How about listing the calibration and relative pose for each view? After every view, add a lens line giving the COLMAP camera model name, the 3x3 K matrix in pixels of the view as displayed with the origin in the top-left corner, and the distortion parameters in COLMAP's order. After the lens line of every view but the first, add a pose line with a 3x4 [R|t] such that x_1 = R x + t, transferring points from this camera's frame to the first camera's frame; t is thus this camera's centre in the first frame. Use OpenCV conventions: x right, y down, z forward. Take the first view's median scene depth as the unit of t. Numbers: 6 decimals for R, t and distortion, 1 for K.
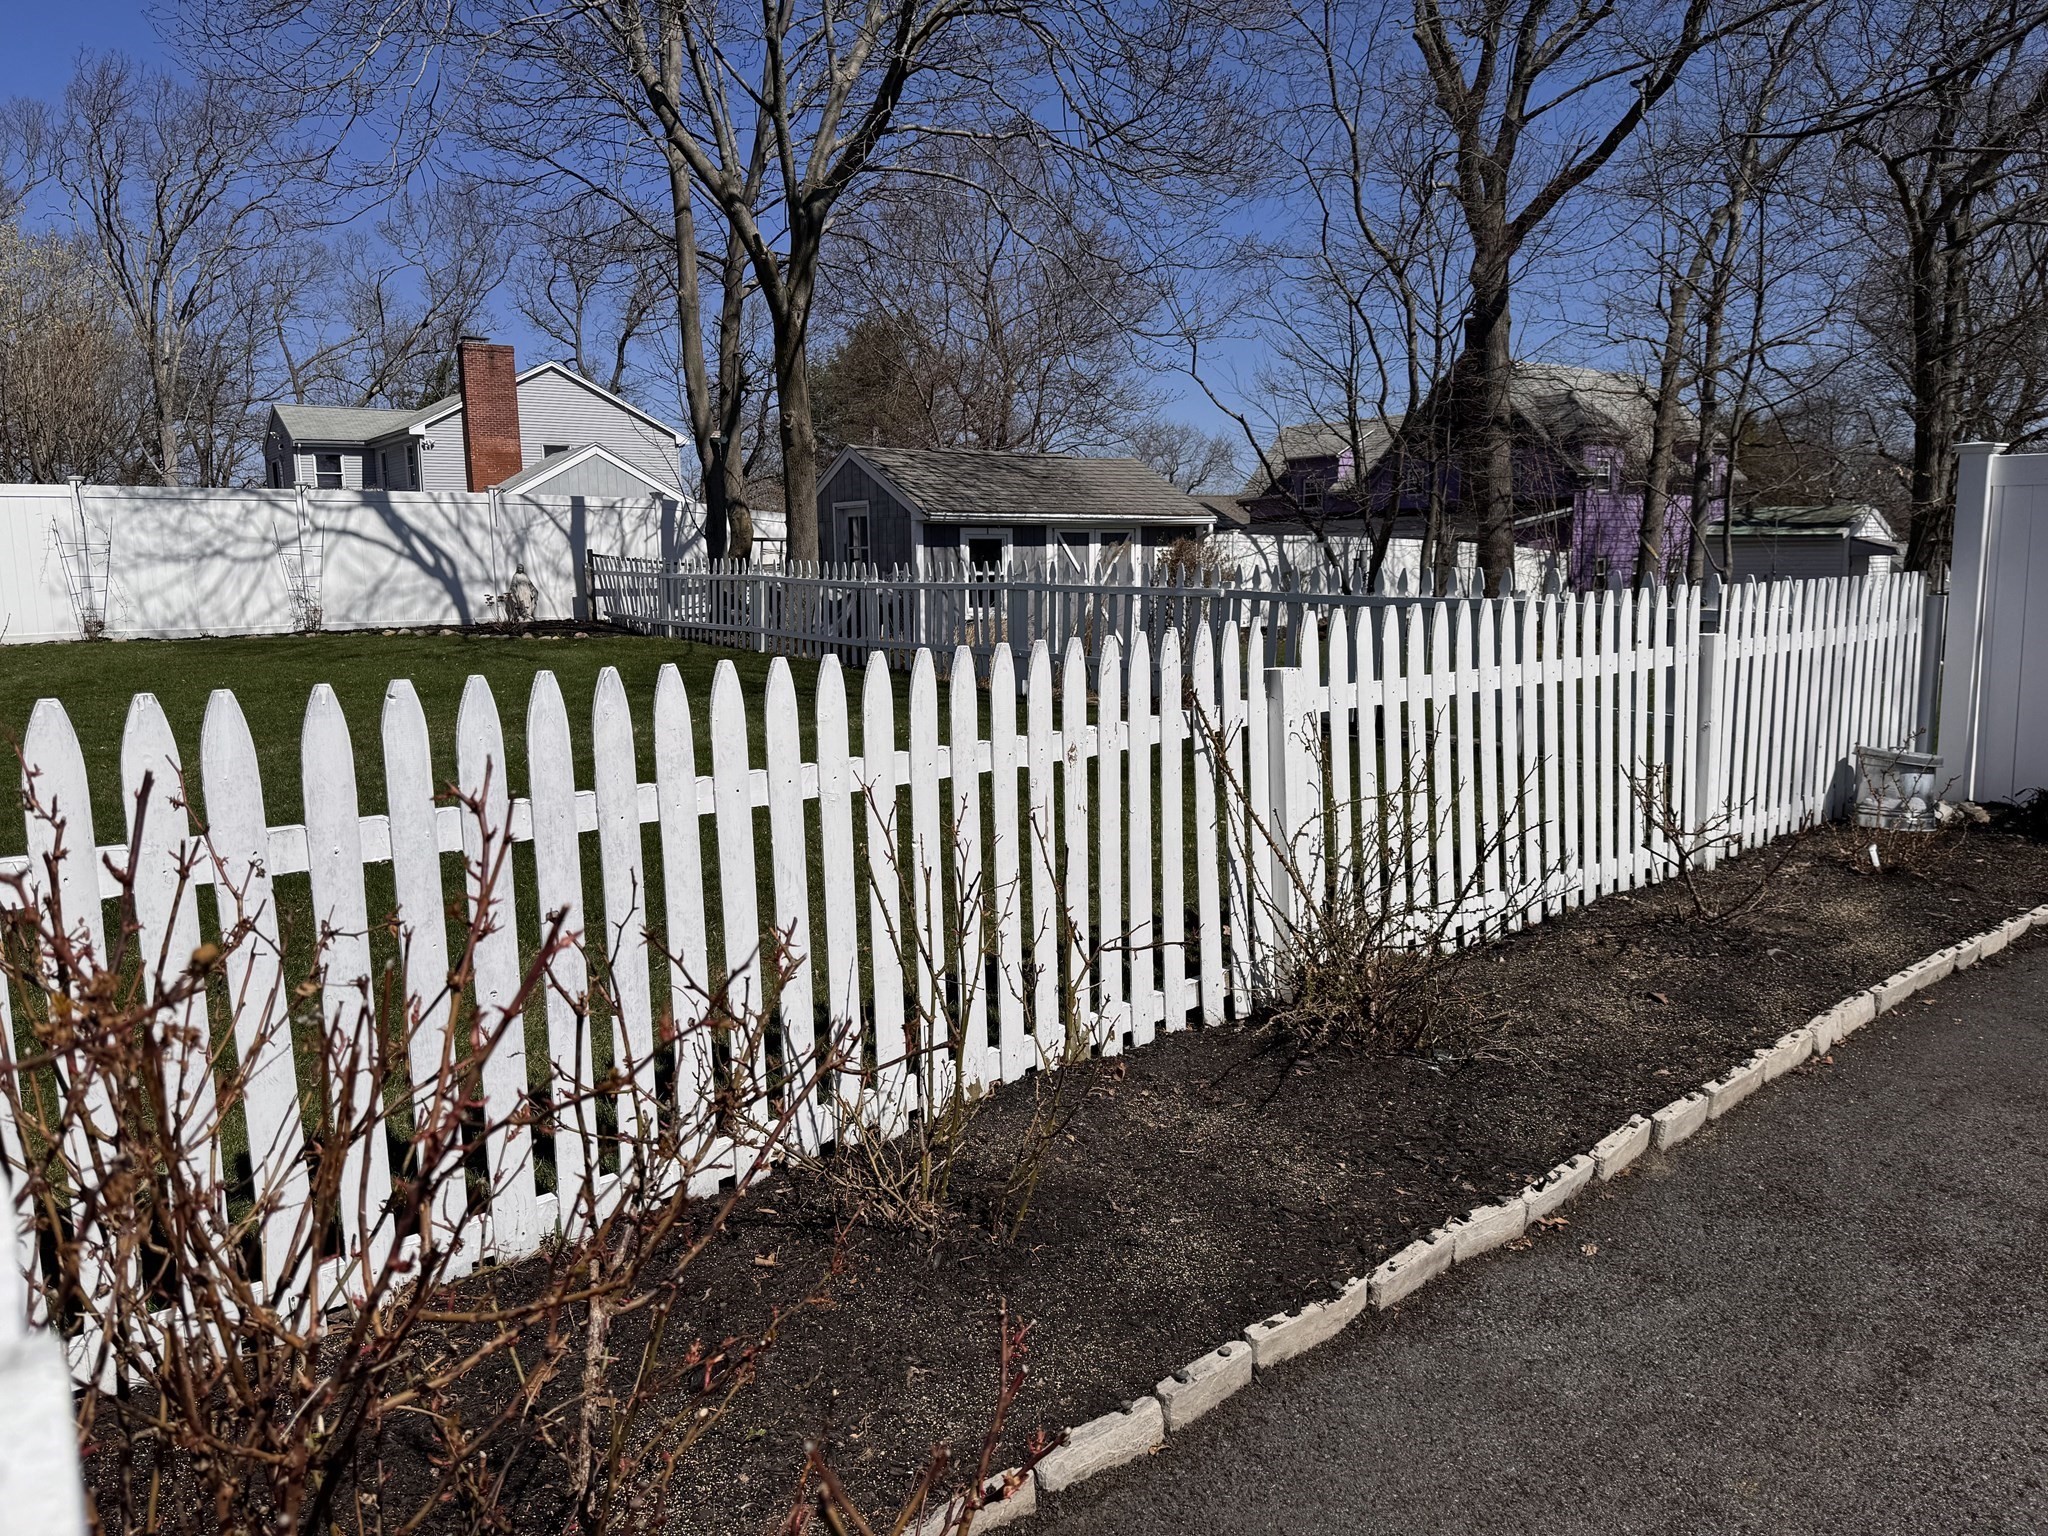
lens RADIAL K [[1431.2, 0, 1024.0], [0, 1431.2, 768.0], [0, 0, 1]] dist [0.054025, -0.043367]
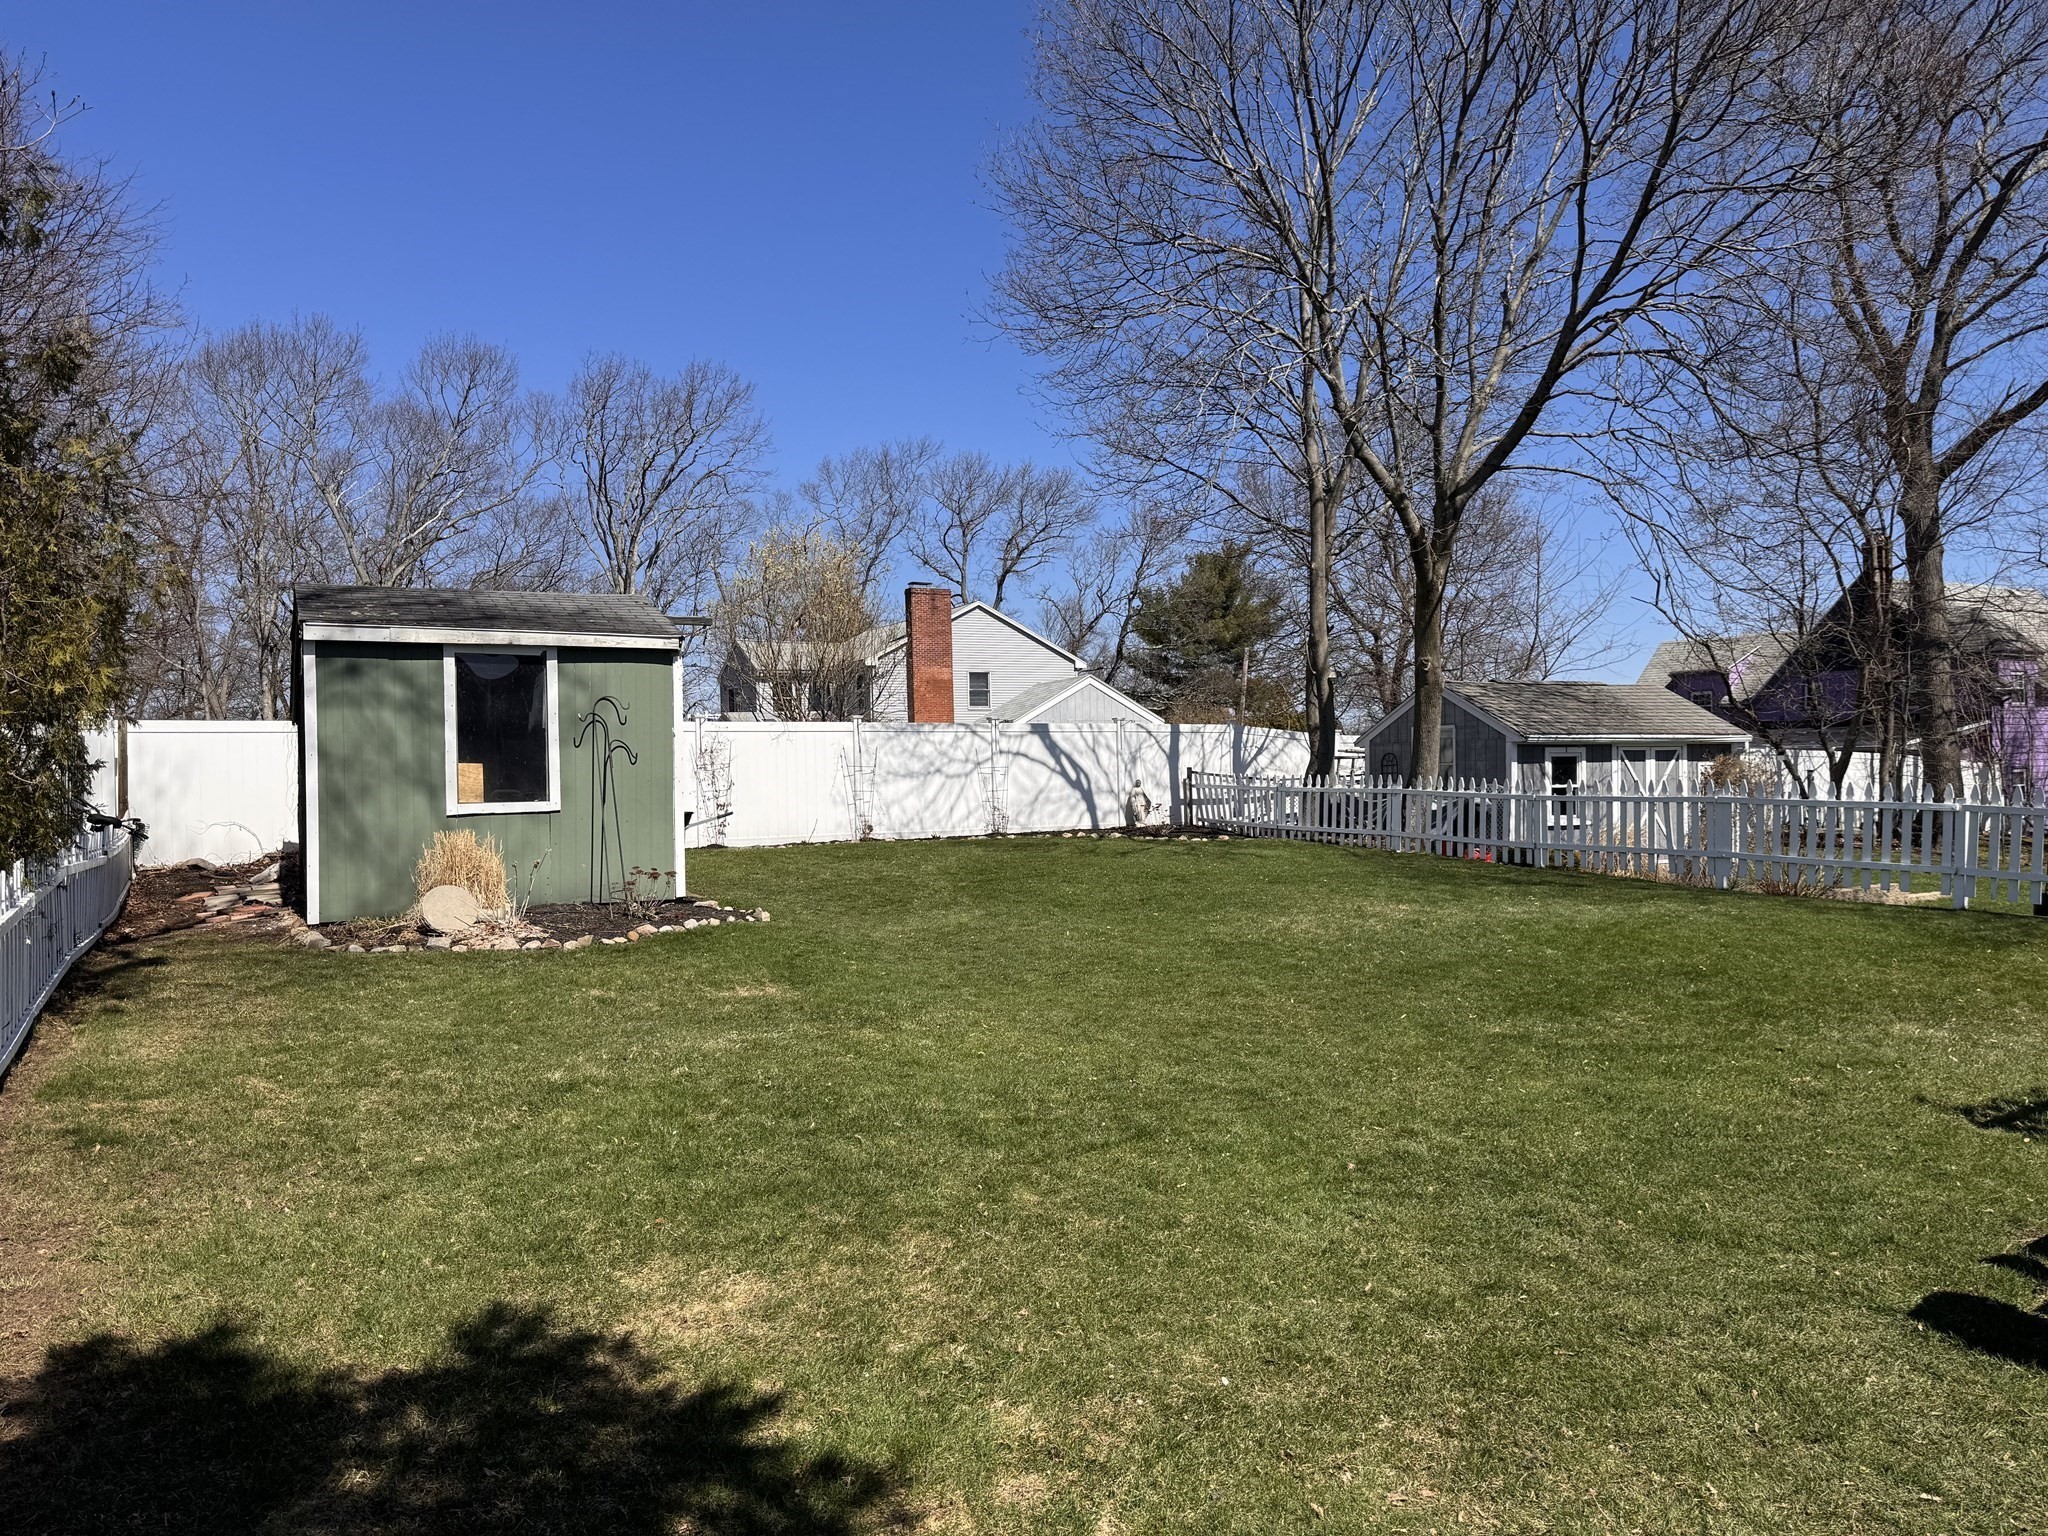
lens RADIAL K [[1431.2, 0, 1024.0], [0, 1431.2, 768.0], [0, 0, 1]] dist [0.054025, -0.043367]
pose [[0.986230, -0.001038, -0.165378, -0.250107], [-0.022657, 0.989704, -0.141322, 0.024575], [0.163822, 0.143123, 0.976052, -0.207769]]
